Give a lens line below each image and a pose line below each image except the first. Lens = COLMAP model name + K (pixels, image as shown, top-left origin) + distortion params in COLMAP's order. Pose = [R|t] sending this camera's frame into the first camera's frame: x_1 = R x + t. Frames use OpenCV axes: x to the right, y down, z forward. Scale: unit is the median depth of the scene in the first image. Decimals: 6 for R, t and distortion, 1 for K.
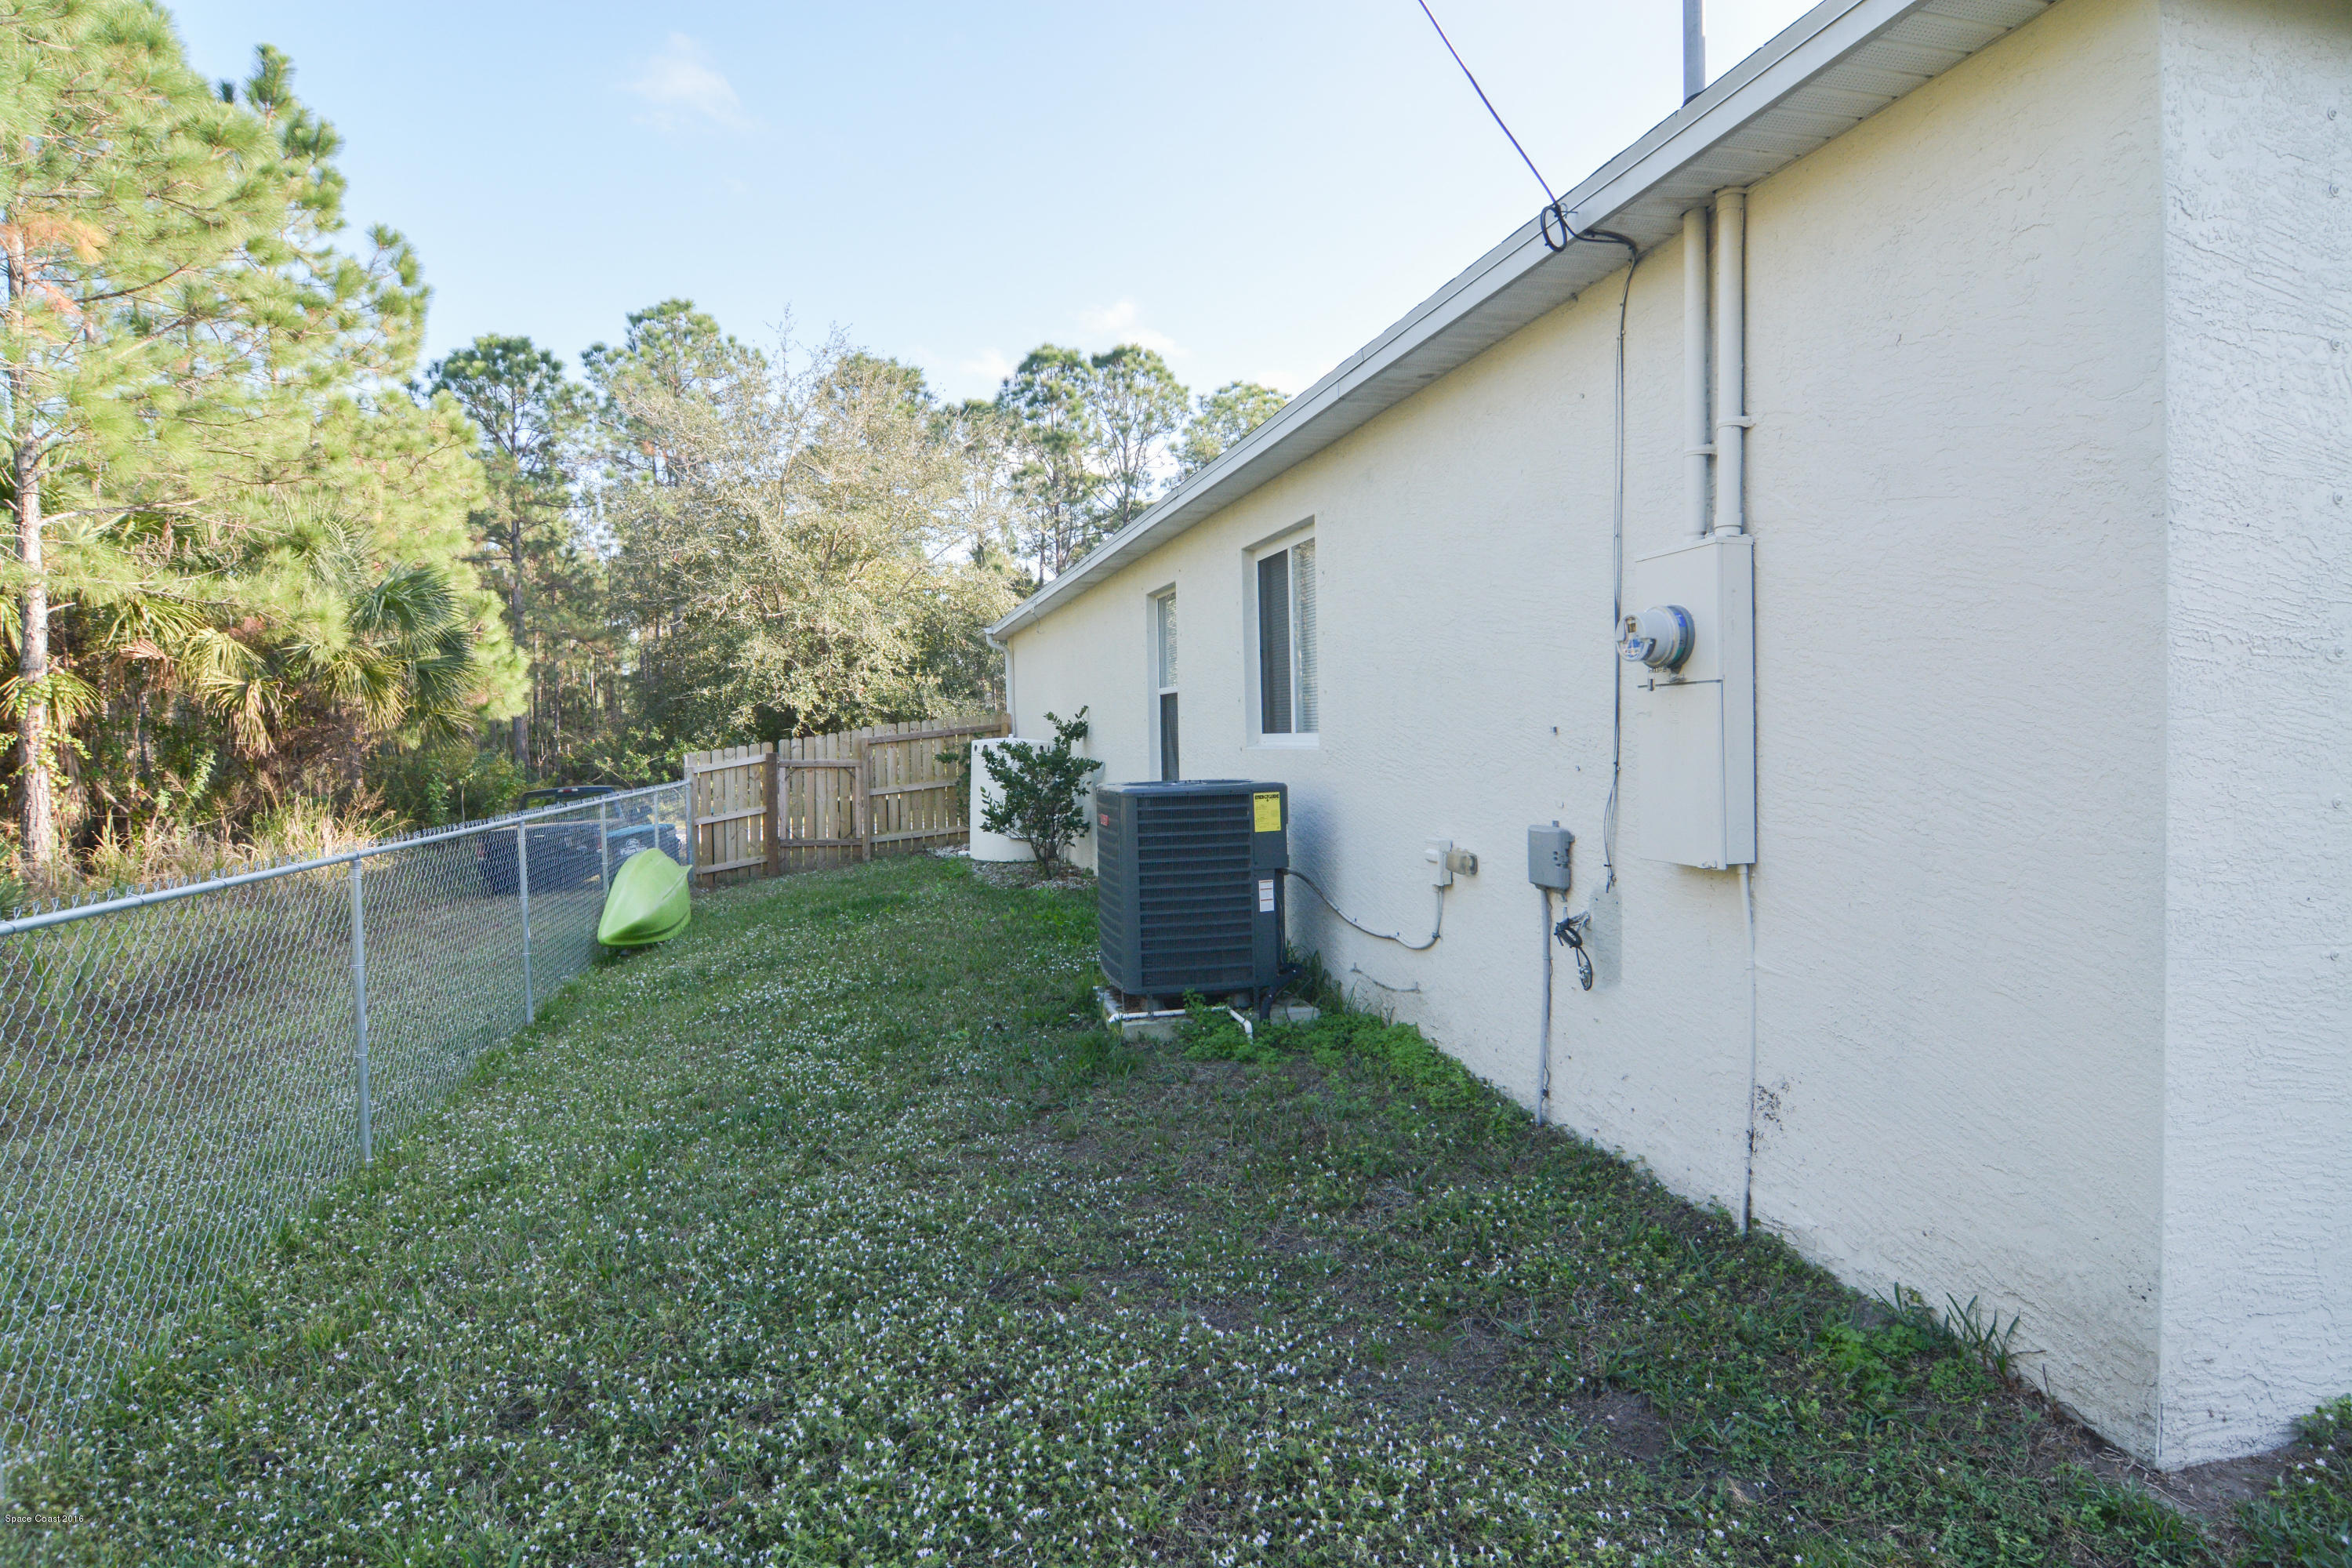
lens RADIAL K [[1256.4, 0, 1163.4], [0, 1256.4, 779.8], [0, 0, 1]] dist [-0.013733, -0.006131]
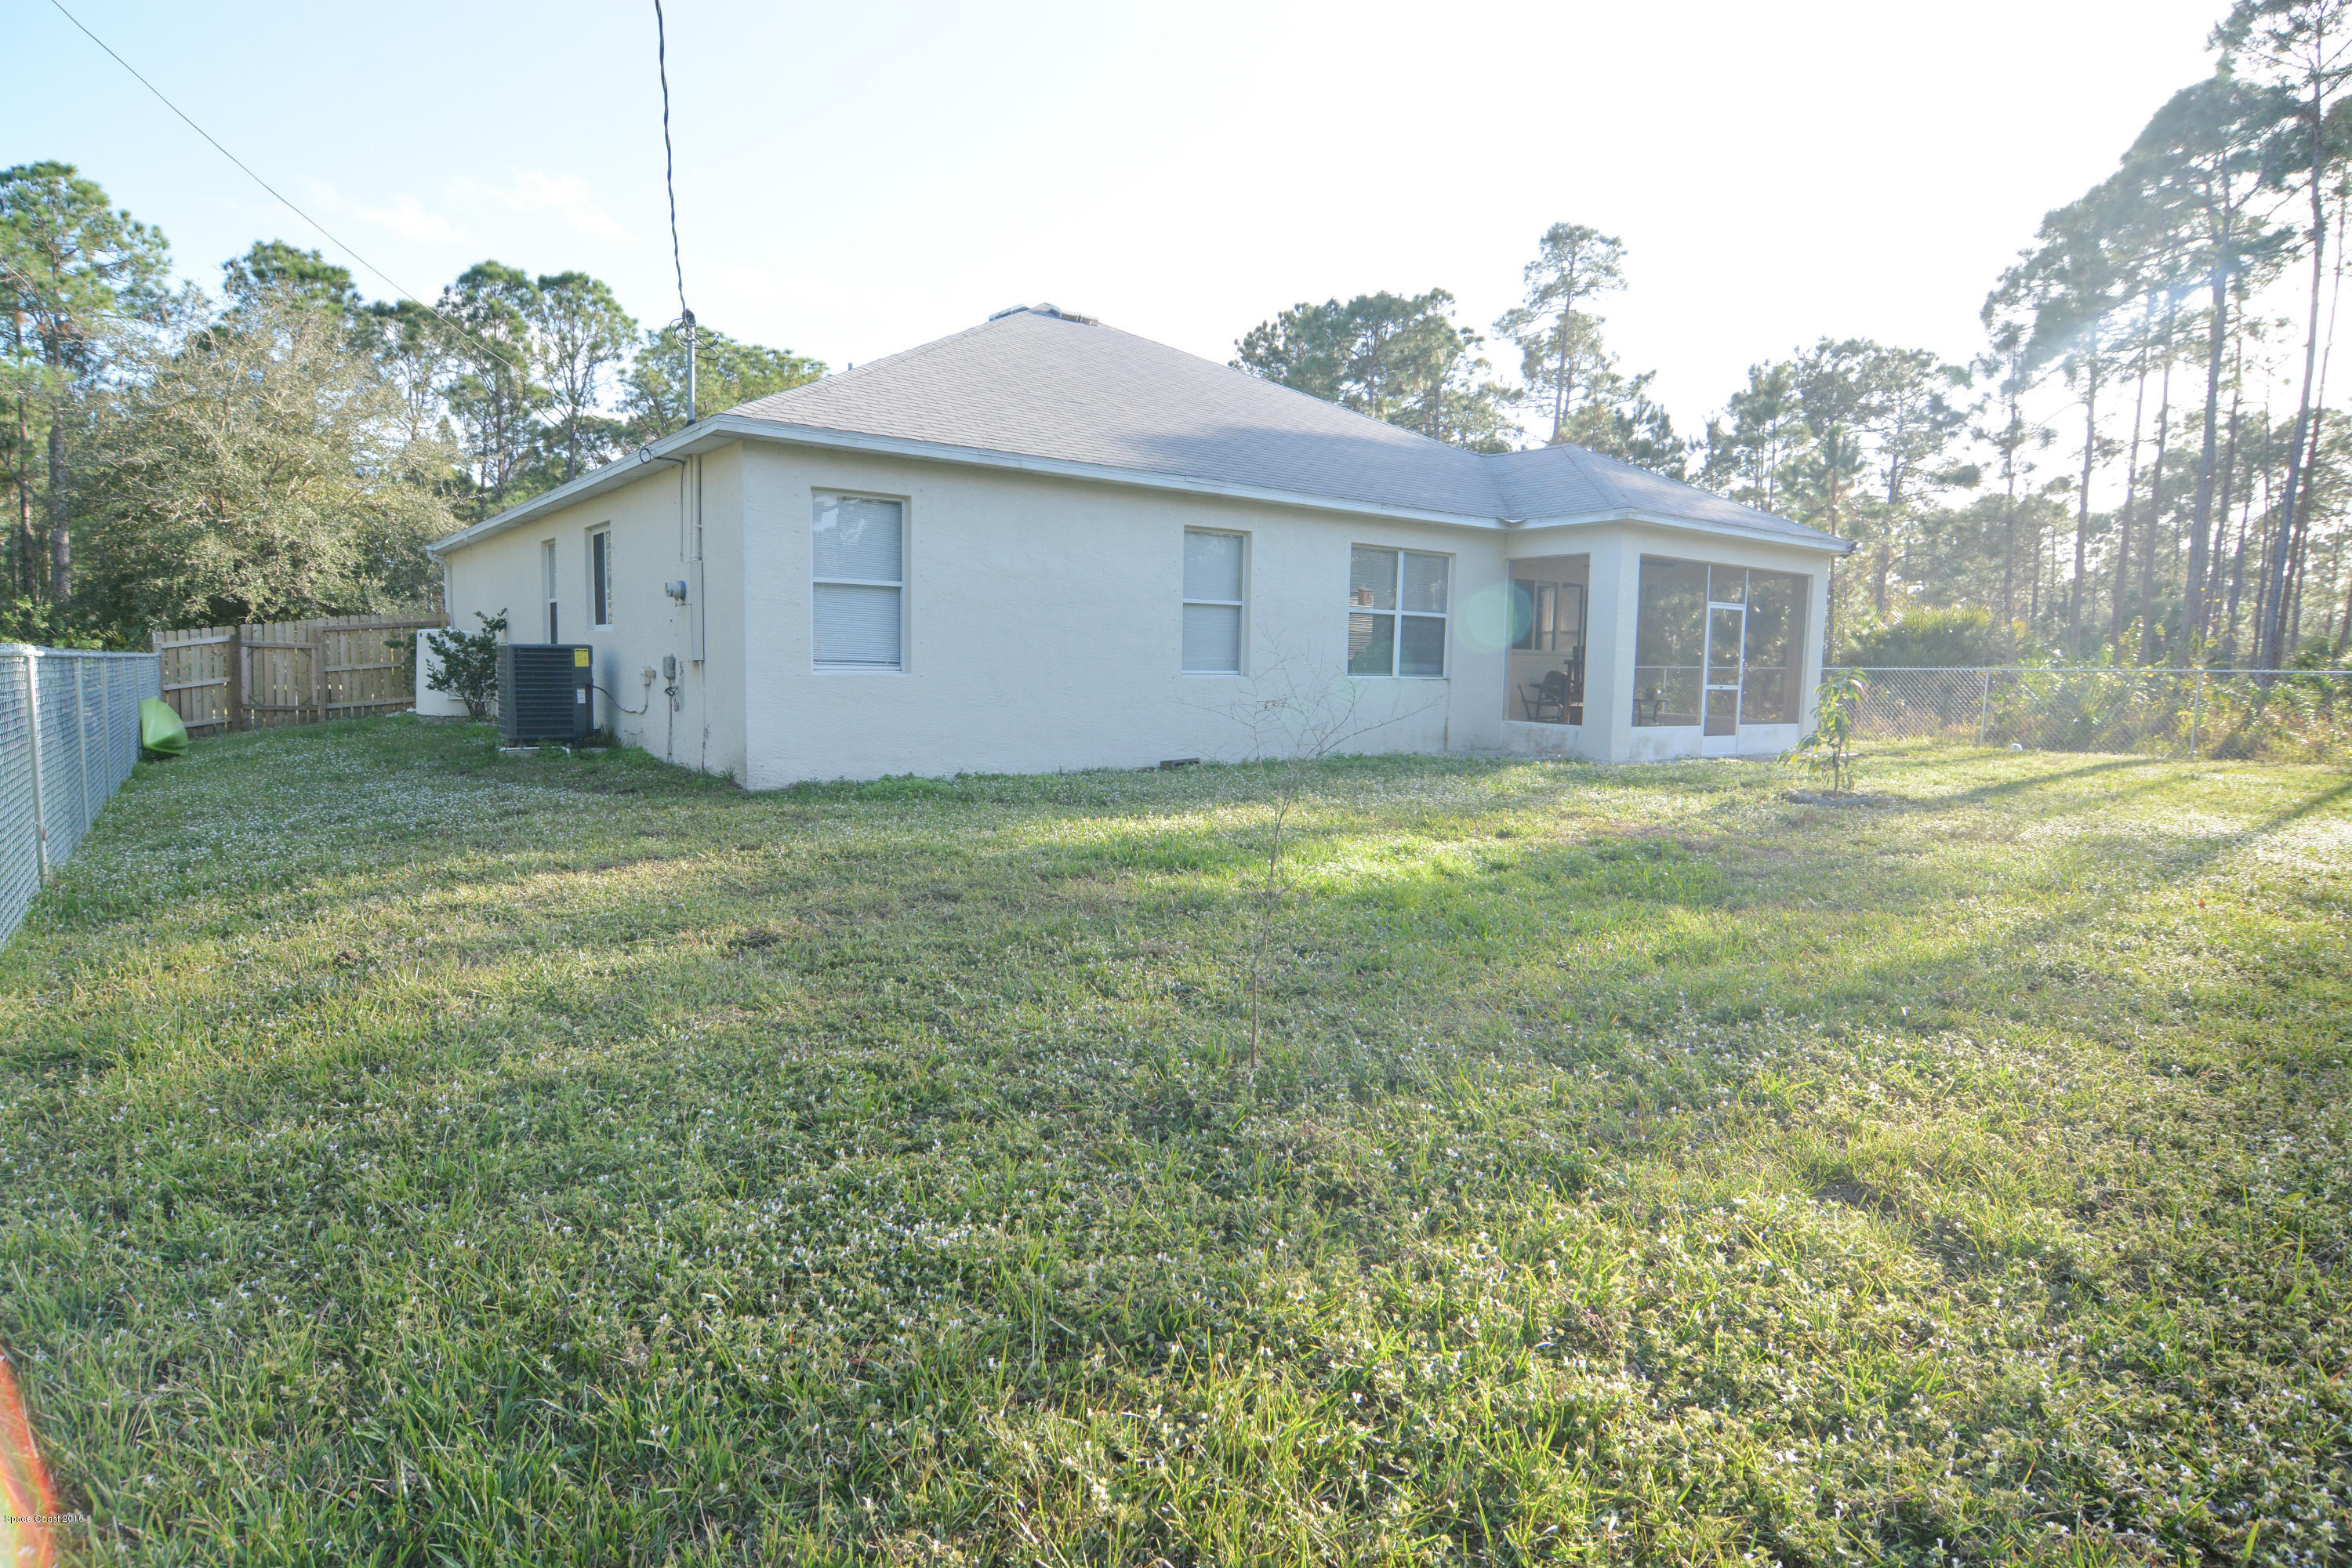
lens RADIAL K [[1256.4, 0, 1163.4], [0, 1256.4, 779.8], [0, 0, 1]] dist [-0.013733, -0.006131]
pose [[0.922045, 0.002512, 0.387076, 0.053014], [-0.024374, 0.998371, 0.051582, 0.030815], [-0.386316, -0.056996, 0.920604, -0.429386]]
